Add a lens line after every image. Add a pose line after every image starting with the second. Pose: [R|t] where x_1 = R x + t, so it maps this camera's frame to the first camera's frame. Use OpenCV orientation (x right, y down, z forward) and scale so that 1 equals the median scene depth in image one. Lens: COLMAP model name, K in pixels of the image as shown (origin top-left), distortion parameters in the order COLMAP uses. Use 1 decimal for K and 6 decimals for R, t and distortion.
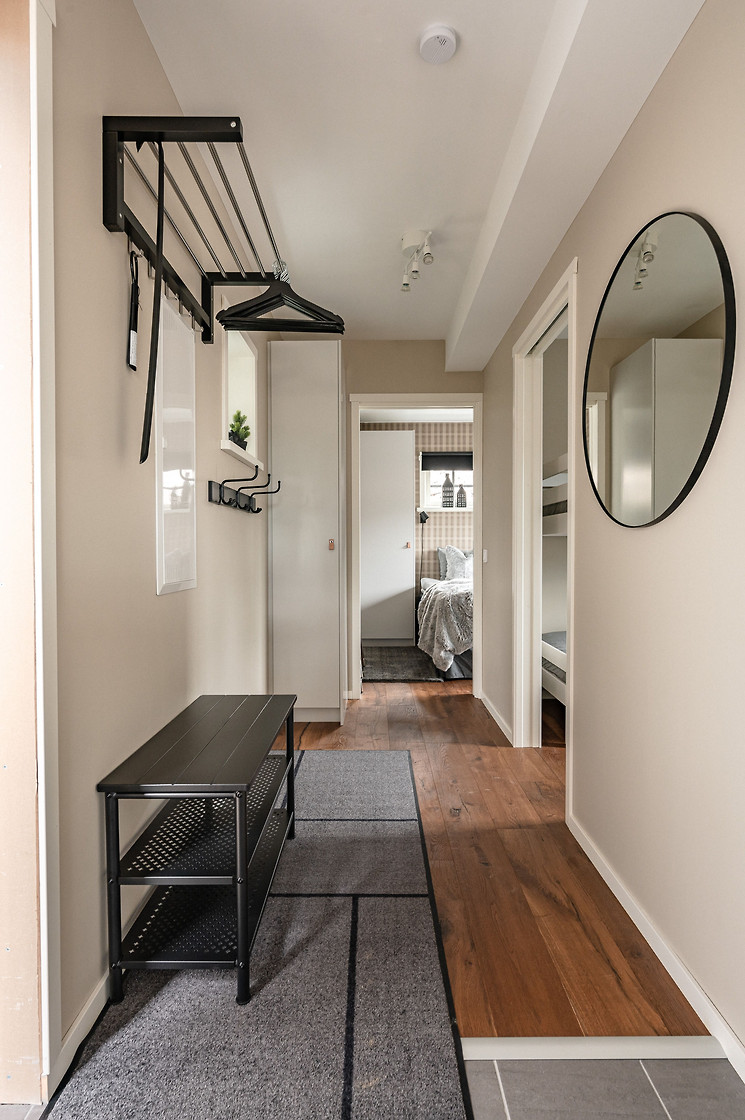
lens RADIAL K [[571.8, 0, 369.5], [0, 571.8, 556.8], [0, 0, 1]] dist [0.001445, -0.003037]
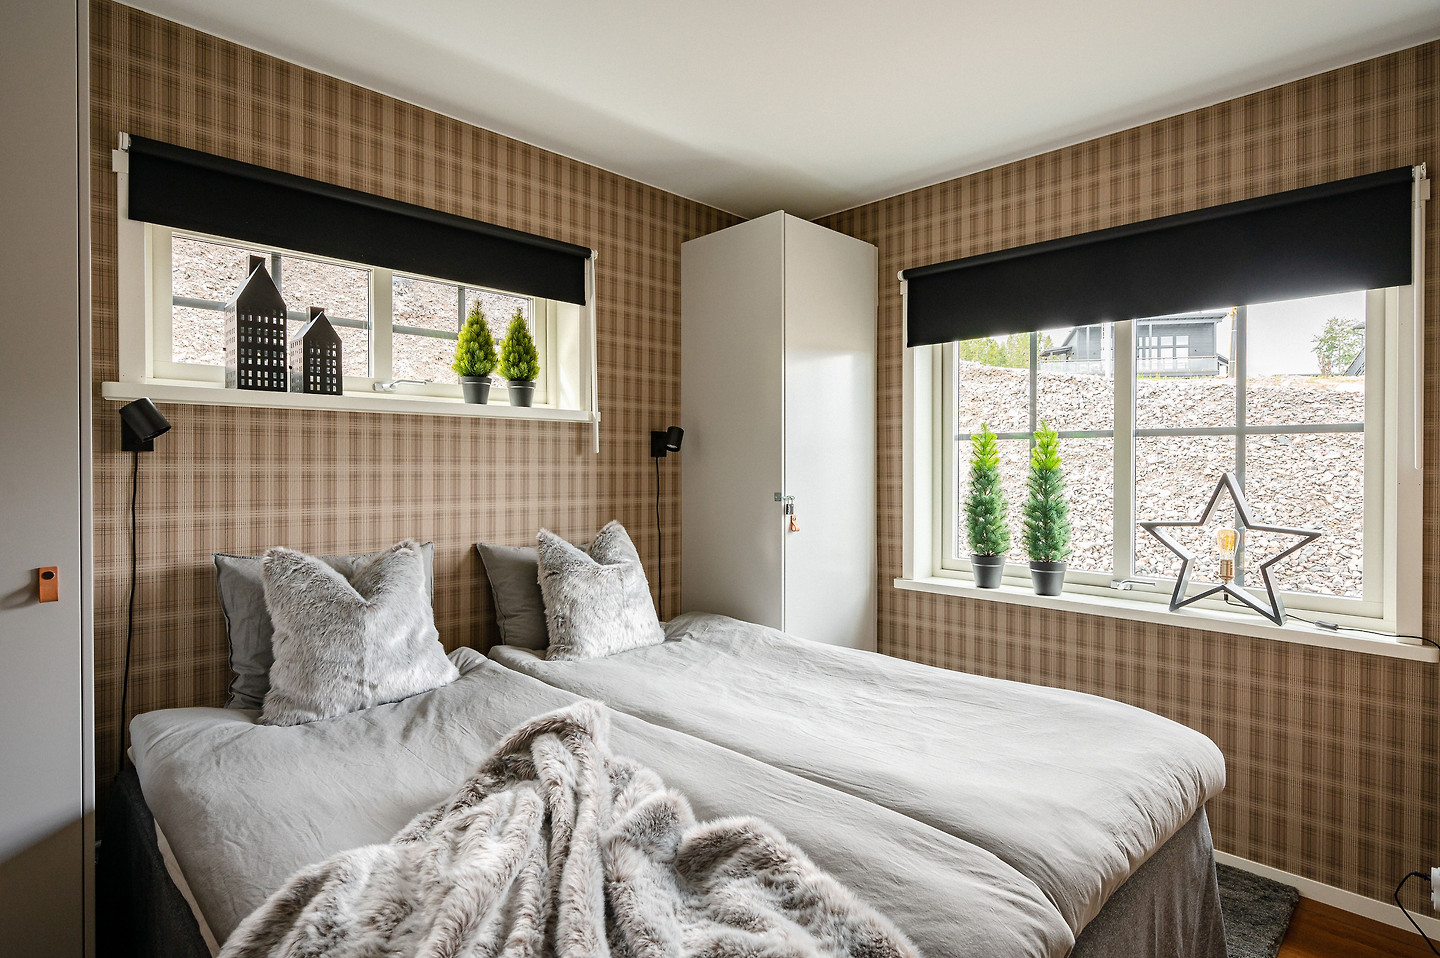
lens RADIAL K [[735.2, 0, 716.4], [0, 735.2, 470.3], [0, 0, 1]] dist [0.001445, -0.003037]
pose [[0.707010, -0.003354, 0.707195, 0.049821], [0.012887, 0.999884, -0.008141, -0.046206], [-0.707086, 0.014869, 0.706971, 0.631815]]
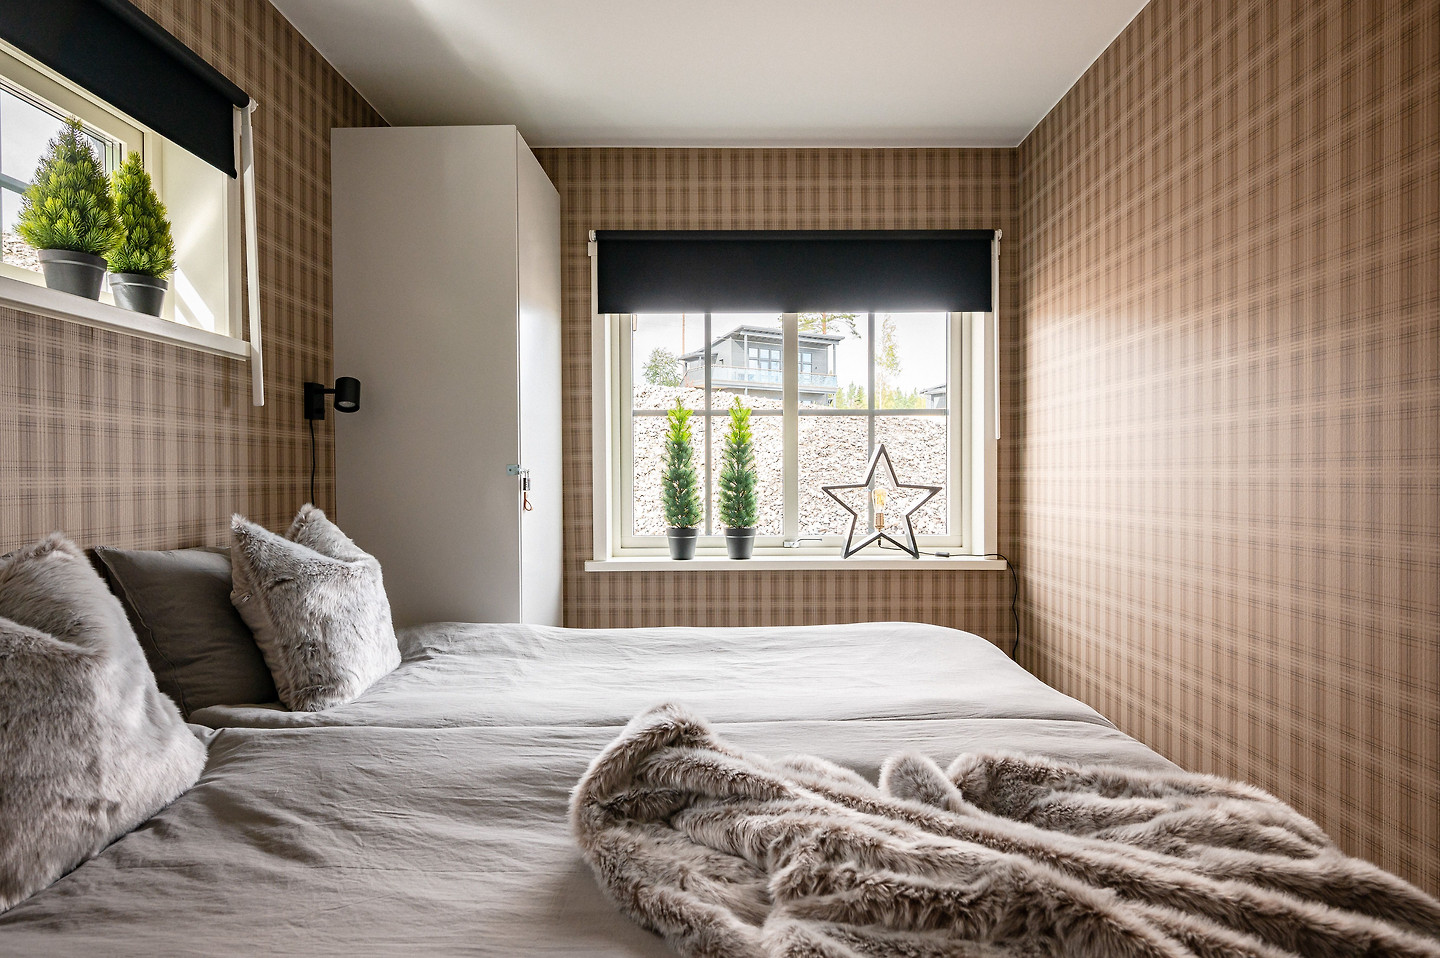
lens RADIAL K [[771.5, 0, 733.7], [0, 771.5, 481.3], [0, 0, 1]] dist [-0.001958, 0.000968]
pose [[-0.003506, -0.014511, 0.999889, 0.001080], [0.026458, 0.999543, 0.014599, -0.029995], [-0.999644, 0.026507, -0.003120, 0.811870]]
